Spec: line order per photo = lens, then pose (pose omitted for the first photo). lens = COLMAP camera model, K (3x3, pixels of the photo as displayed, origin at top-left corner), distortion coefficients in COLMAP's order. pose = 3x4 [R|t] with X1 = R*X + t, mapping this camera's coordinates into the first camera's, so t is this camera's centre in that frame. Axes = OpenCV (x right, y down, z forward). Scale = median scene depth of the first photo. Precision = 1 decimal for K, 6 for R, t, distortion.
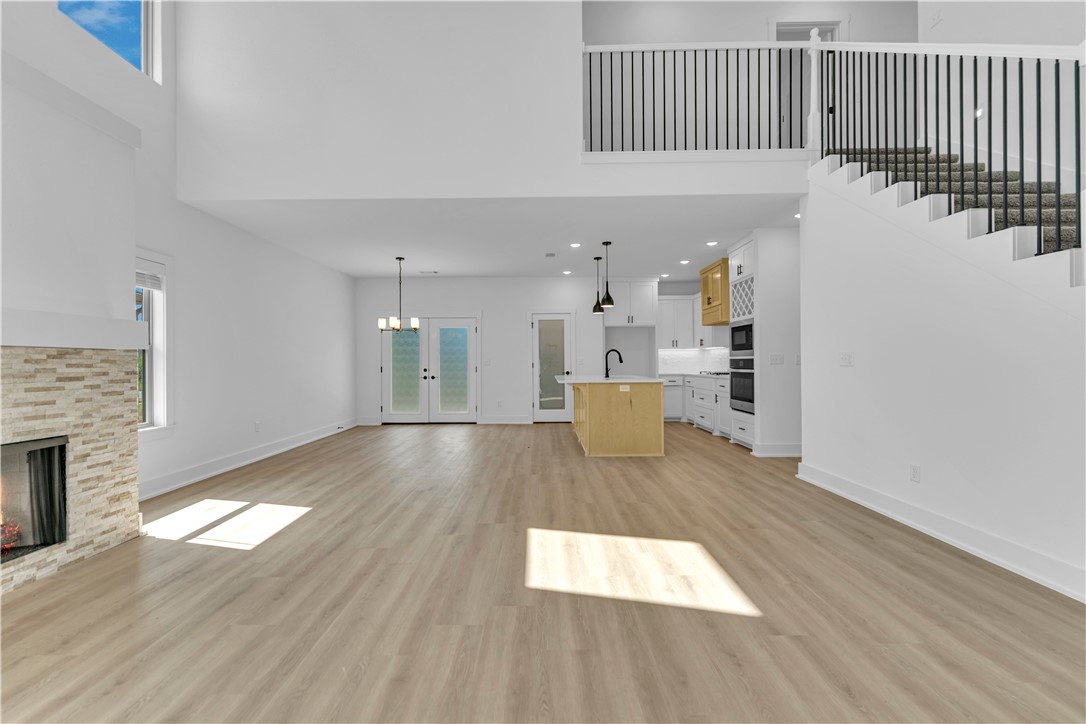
lens RADIAL K [[445.7, 0, 543.5], [0, 445.7, 360.6], [0, 0, 1]] dist [0.004127, -0.001017]
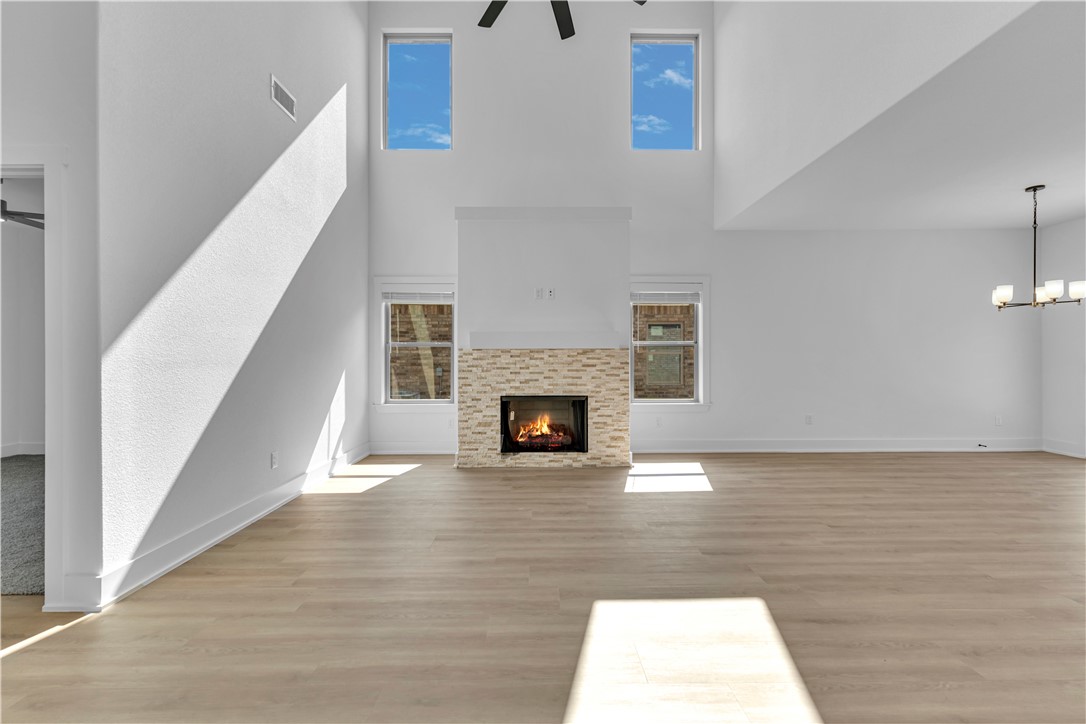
lens RADIAL K [[445.7, 0, 533.4], [0, 445.7, 357.3], [0, 0, 1]] dist [0.004127, -0.001017]
pose [[-0.000935, 0.005900, -0.999982, 0.595441], [0.006643, 0.999961, 0.005894, -0.004407], [0.999977, -0.006637, -0.000974, 0.592945]]
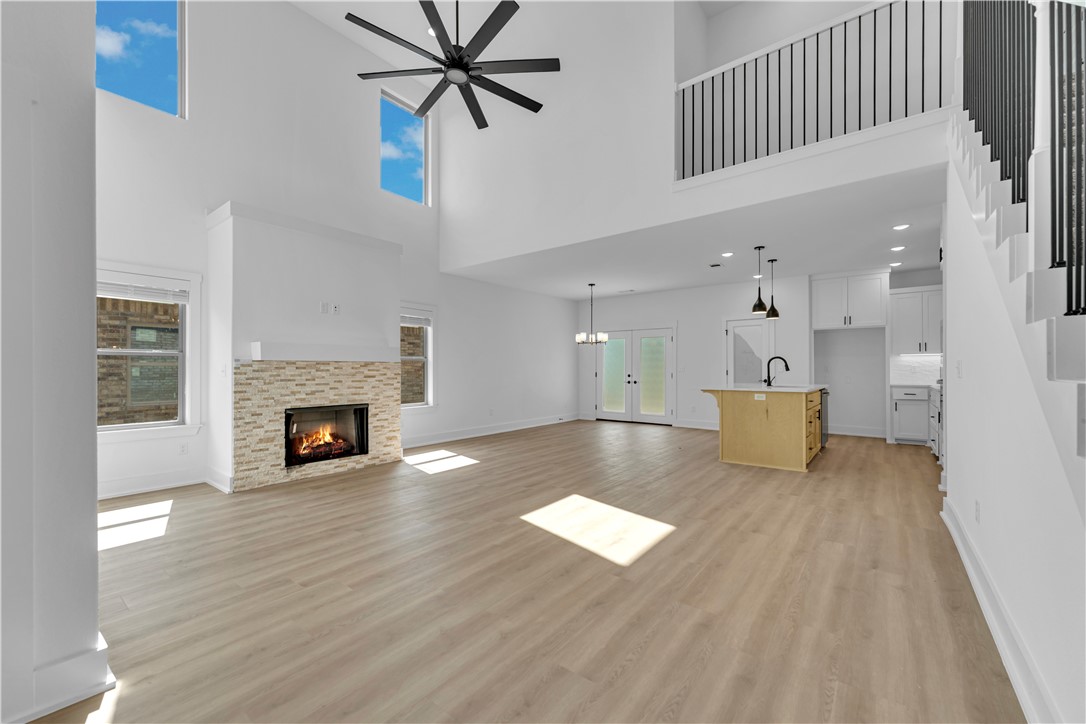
lens RADIAL K [[445.7, 0, 542.7], [0, 445.7, 367.8], [0, 0, 1]] dist [0.004127, -0.001017]
pose [[0.787721, 0.004328, -0.616017, 0.652913], [-0.002205, 0.999989, 0.004206, -0.008088], [0.616028, -0.001954, 0.787722, -0.104995]]
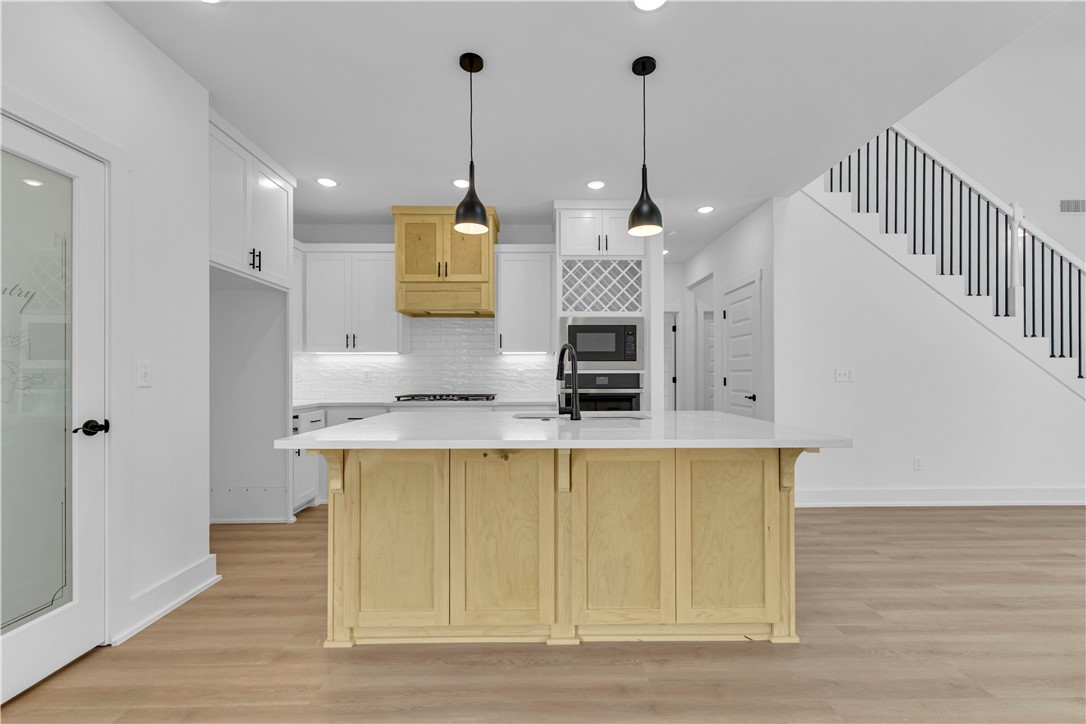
lens RADIAL K [[445.7, 0, 547.6], [0, 445.7, 373.7], [0, 0, 1]] dist [0.004127, -0.001017]
pose [[-0.011635, 0.013015, 0.999848, -0.411441], [-0.000998, 0.999915, -0.013027, 0.009118], [-0.999932, -0.001150, -0.011621, 1.909411]]
